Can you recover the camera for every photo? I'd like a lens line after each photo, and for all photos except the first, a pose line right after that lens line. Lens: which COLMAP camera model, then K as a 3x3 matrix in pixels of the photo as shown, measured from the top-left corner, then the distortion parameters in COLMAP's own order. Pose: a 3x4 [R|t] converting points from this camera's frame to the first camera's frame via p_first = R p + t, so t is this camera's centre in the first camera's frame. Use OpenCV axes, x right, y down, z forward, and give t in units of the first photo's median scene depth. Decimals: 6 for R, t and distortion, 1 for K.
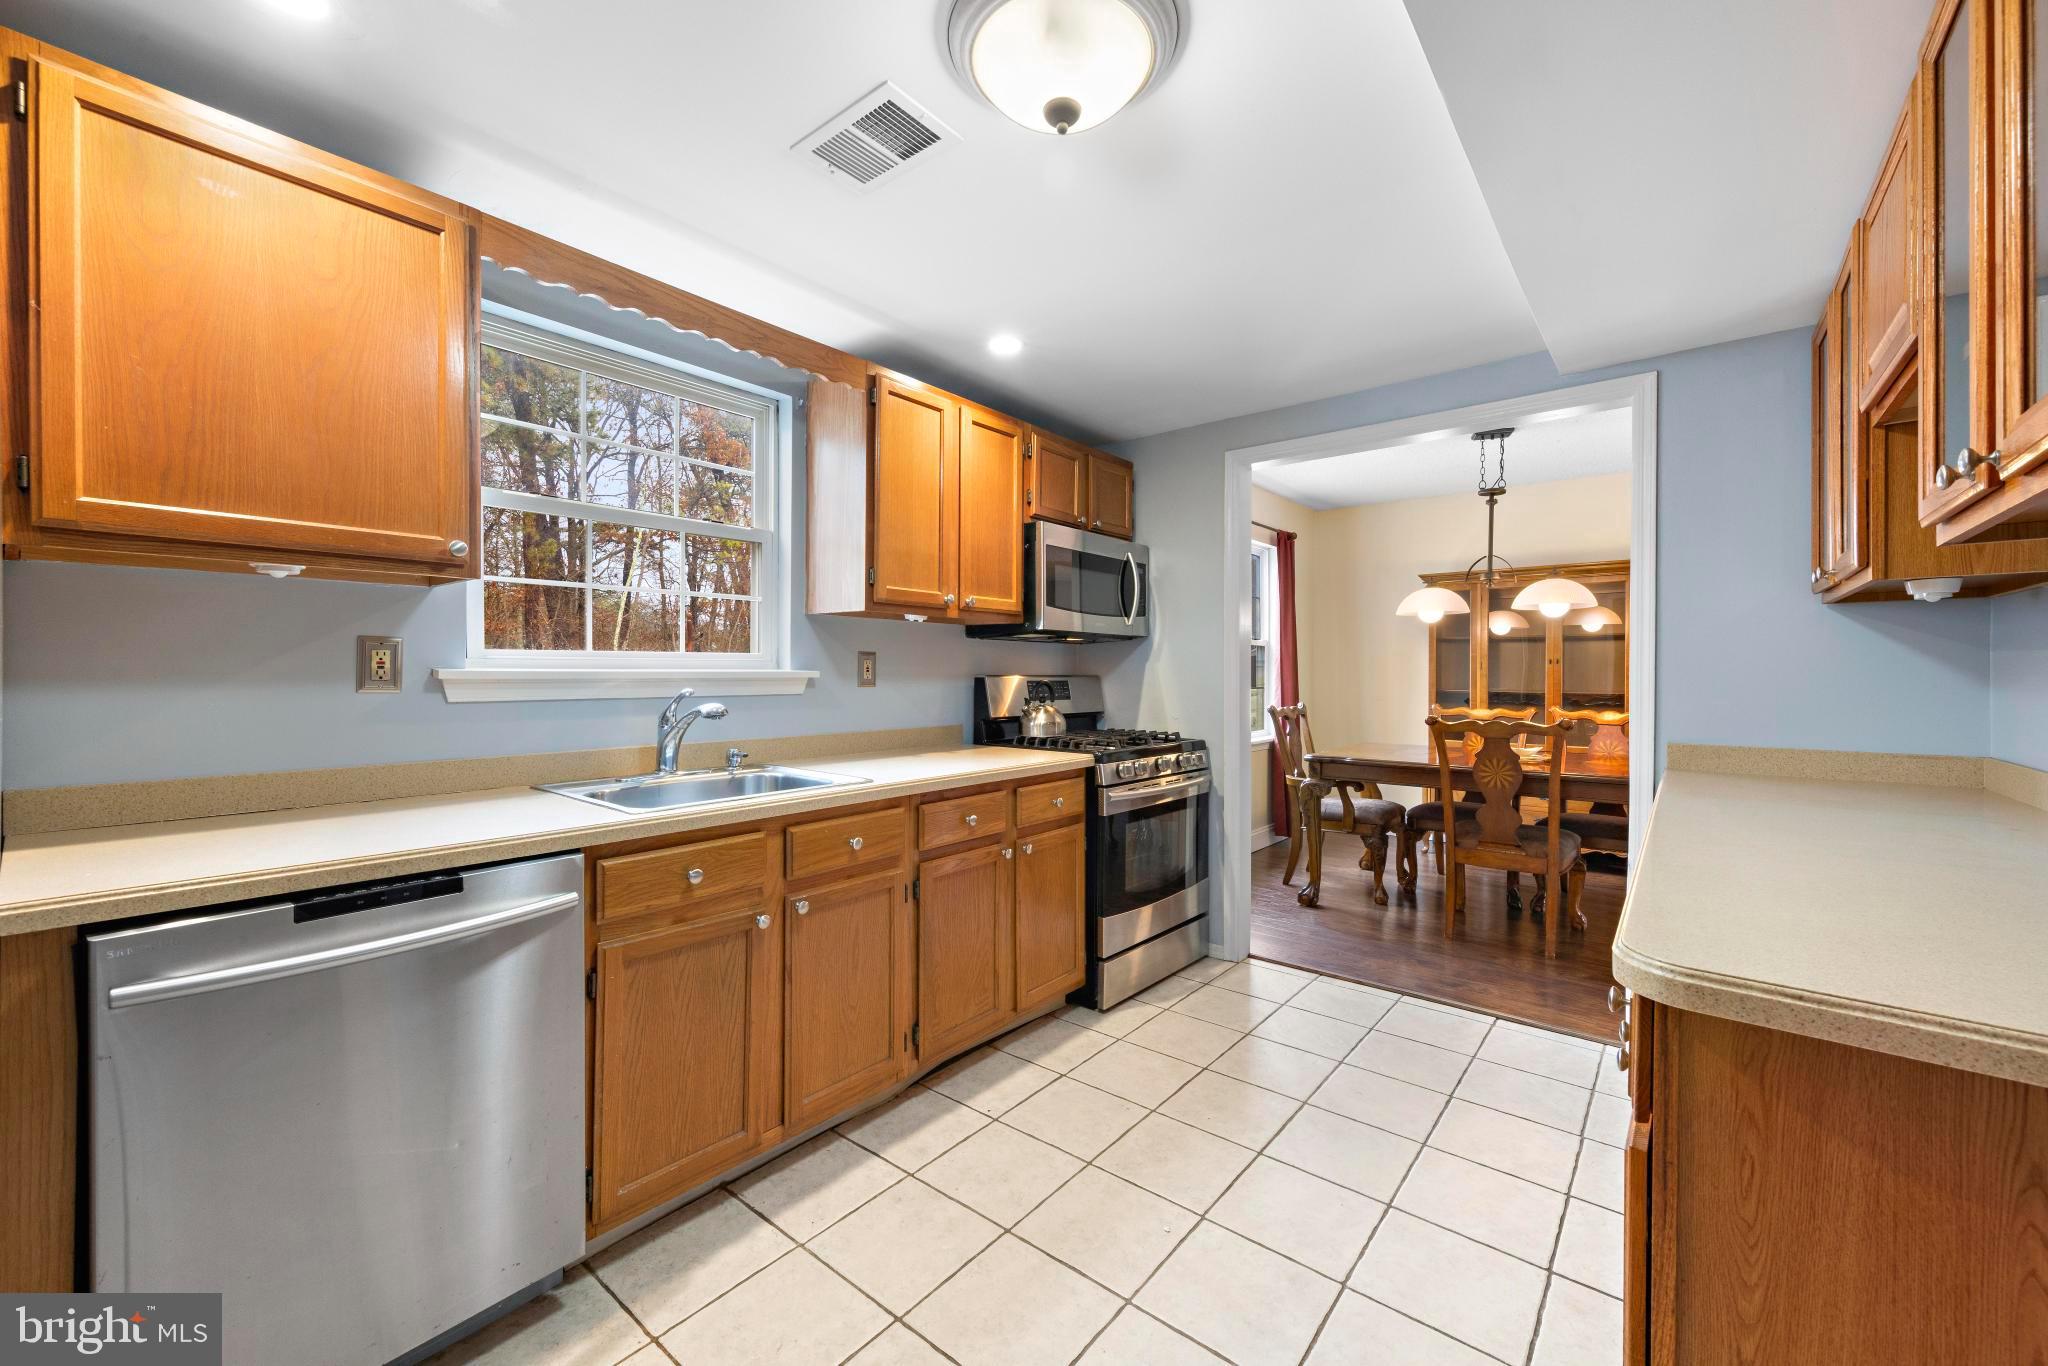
lens RADIAL K [[805.7, 0, 1035.2], [0, 805.7, 674.9], [0, 0, 1]] dist [0.007254, 0.001593]
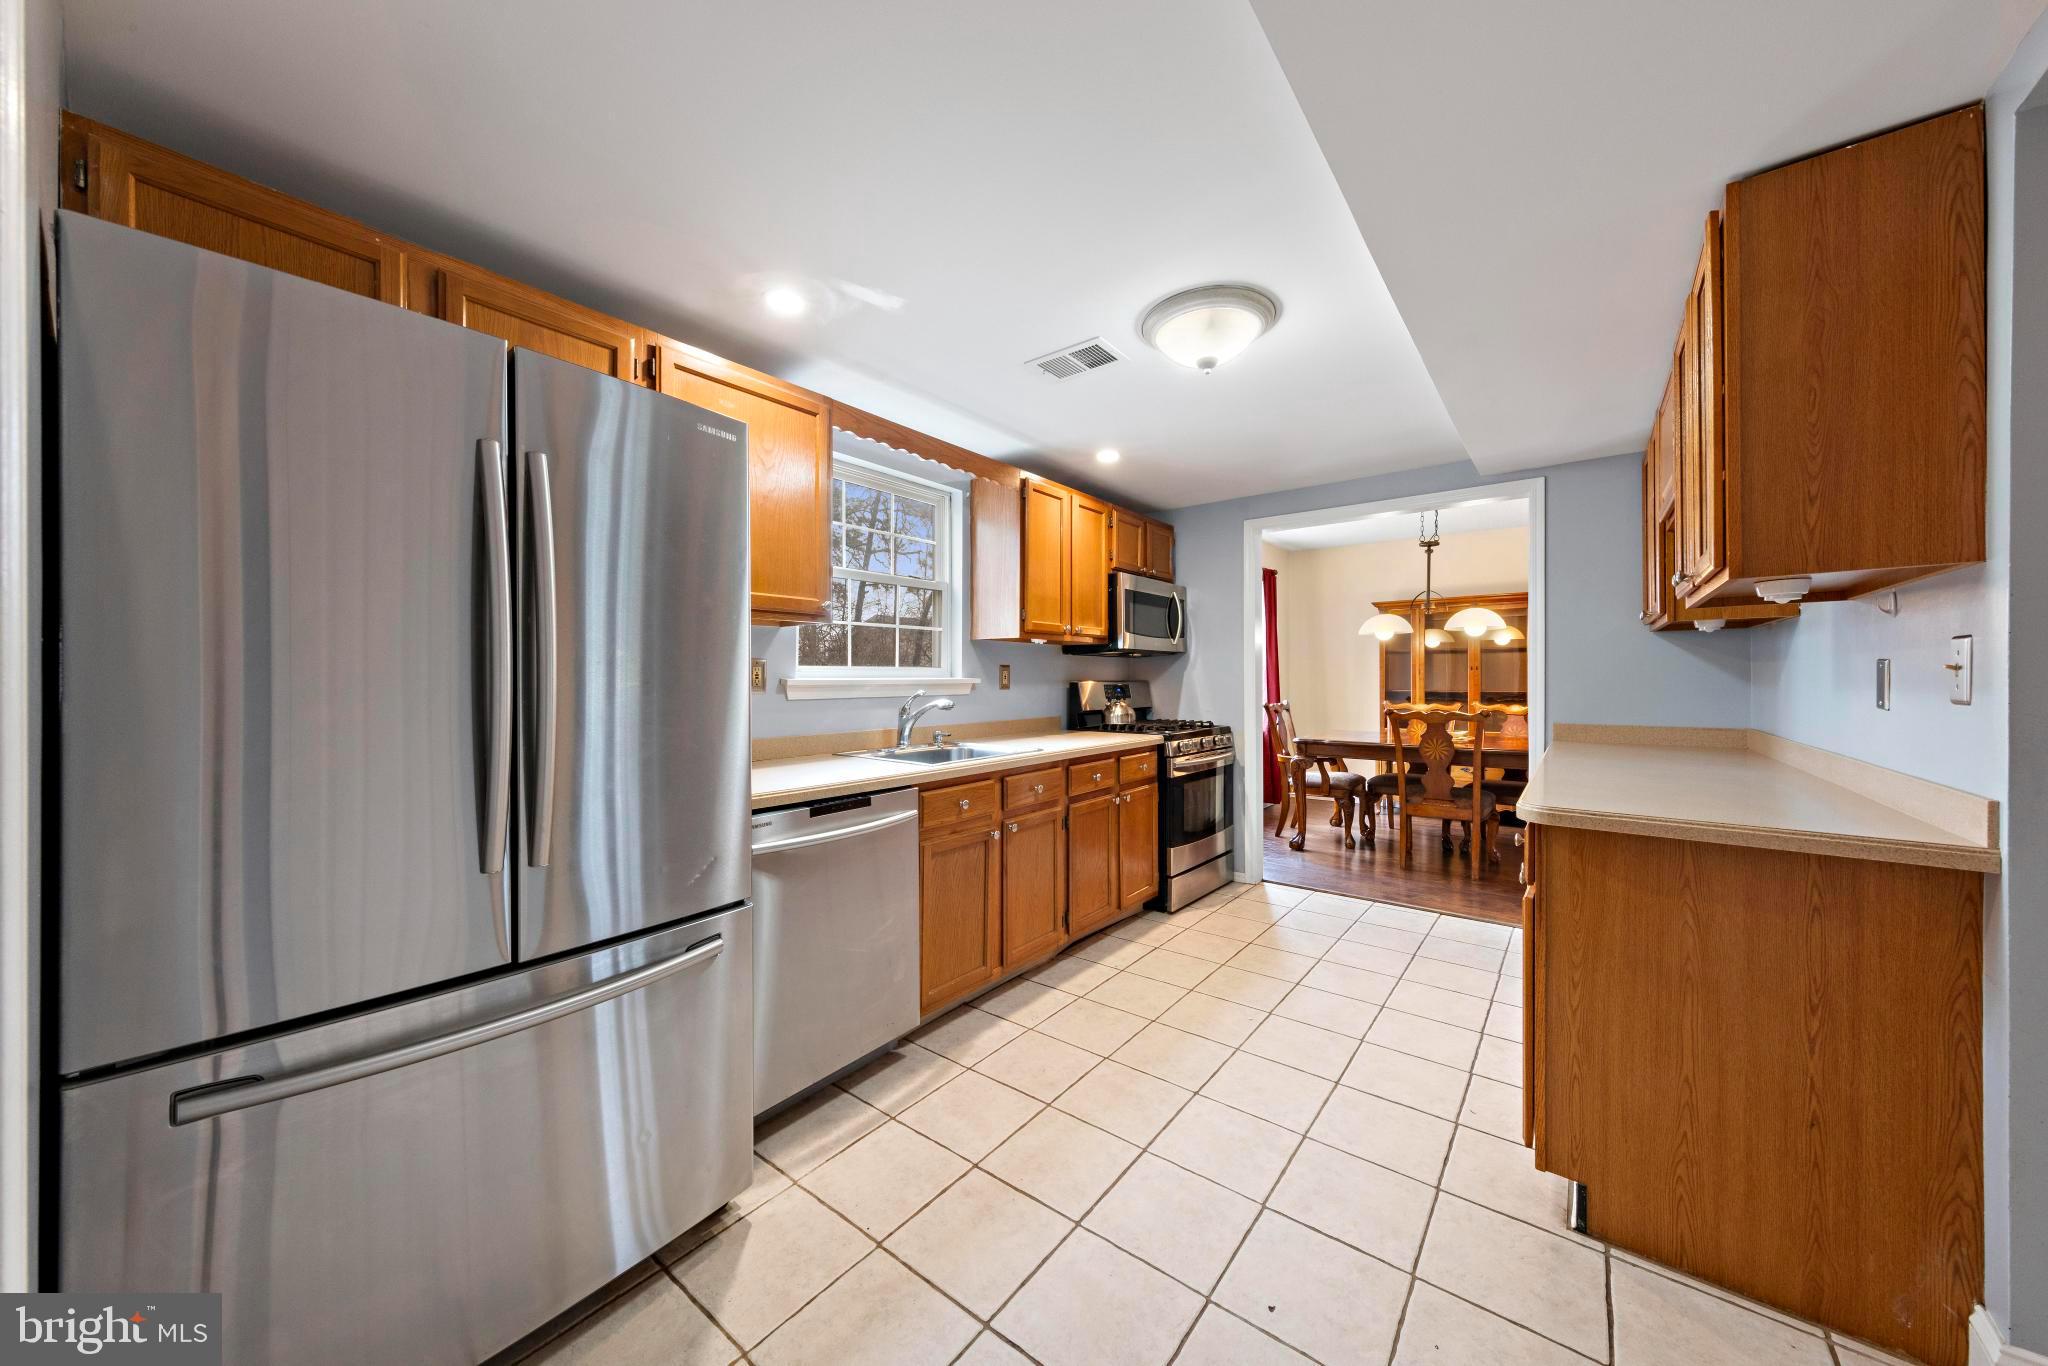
lens RADIAL K [[705.1, 0, 1037.7], [0, 705.1, 679.9], [0, 0, 1]] dist [0.012839, 0.000106]
pose [[0.999683, -0.005819, 0.024505, -0.191243], [0.005842, 0.999983, -0.000868, -0.000751], [-0.024499, 0.001011, 0.999699, -0.270243]]
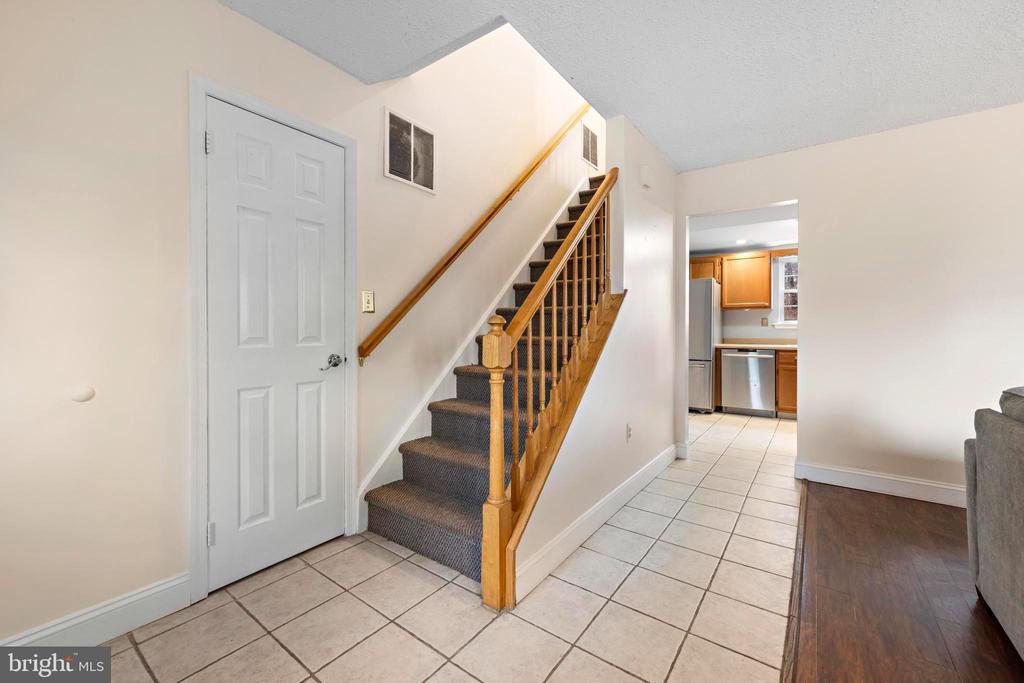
lens RADIAL K [[411.5, 0, 509.7], [0, 411.5, 330.7], [0, 0, 1]] dist [-0.015620, -0.001322]
pose [[0.053545, 0.009230, -0.998523, 1.481935], [-0.009111, 0.999920, 0.008754, 0.027605], [0.998524, 0.008629, 0.053625, -0.750398]]
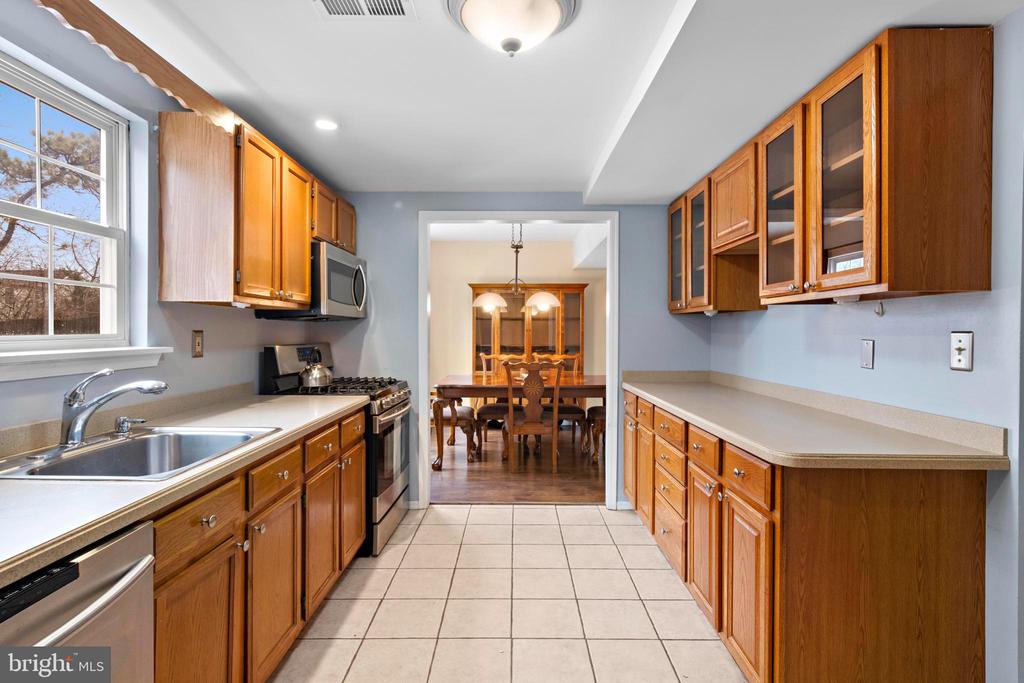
lens RADIAL K [[502.2, 0, 514.9], [0, 502.2, 335.2], [0, 0, 1]] dist [0.010647, 0.000419]
pose [[0.777536, -0.007049, 0.628799, -0.340465], [0.002319, 0.999963, 0.008342, -0.028334], [-0.628834, -0.005028, 0.777523, 0.058017]]
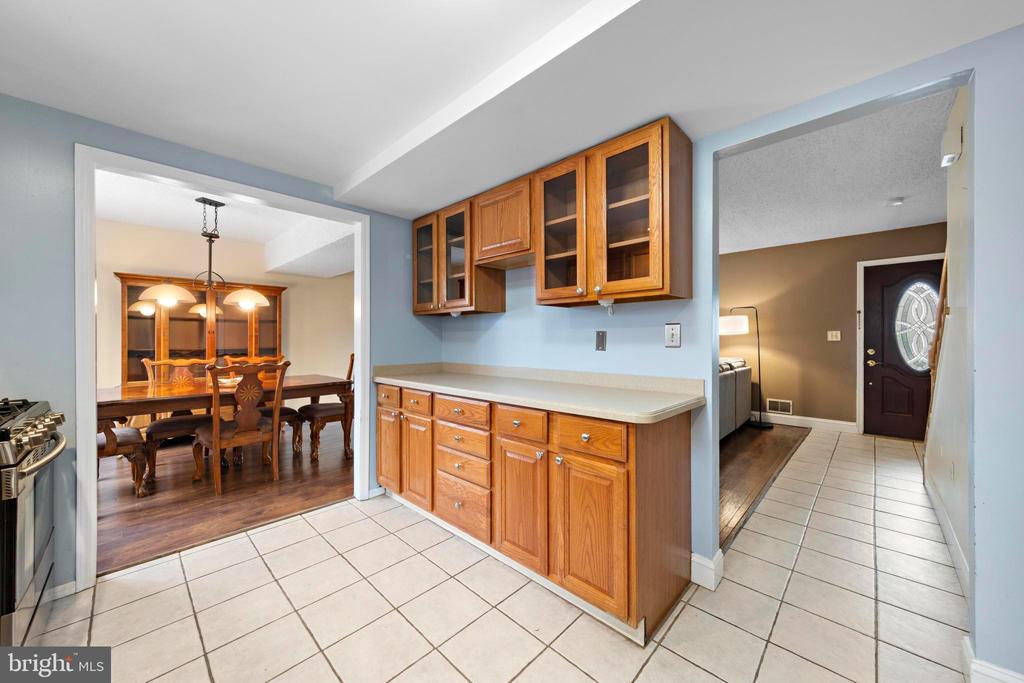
lens RADIAL K [[370.9, 0, 513.4], [0, 370.9, 339.6], [0, 0, 1]] dist [0.005229, -0.000220]
pose [[0.080894, -0.003768, 0.996716, -0.293930], [0.004178, 0.999985, 0.003442, 0.000170], [-0.996714, 0.003886, 0.080909, 0.431186]]
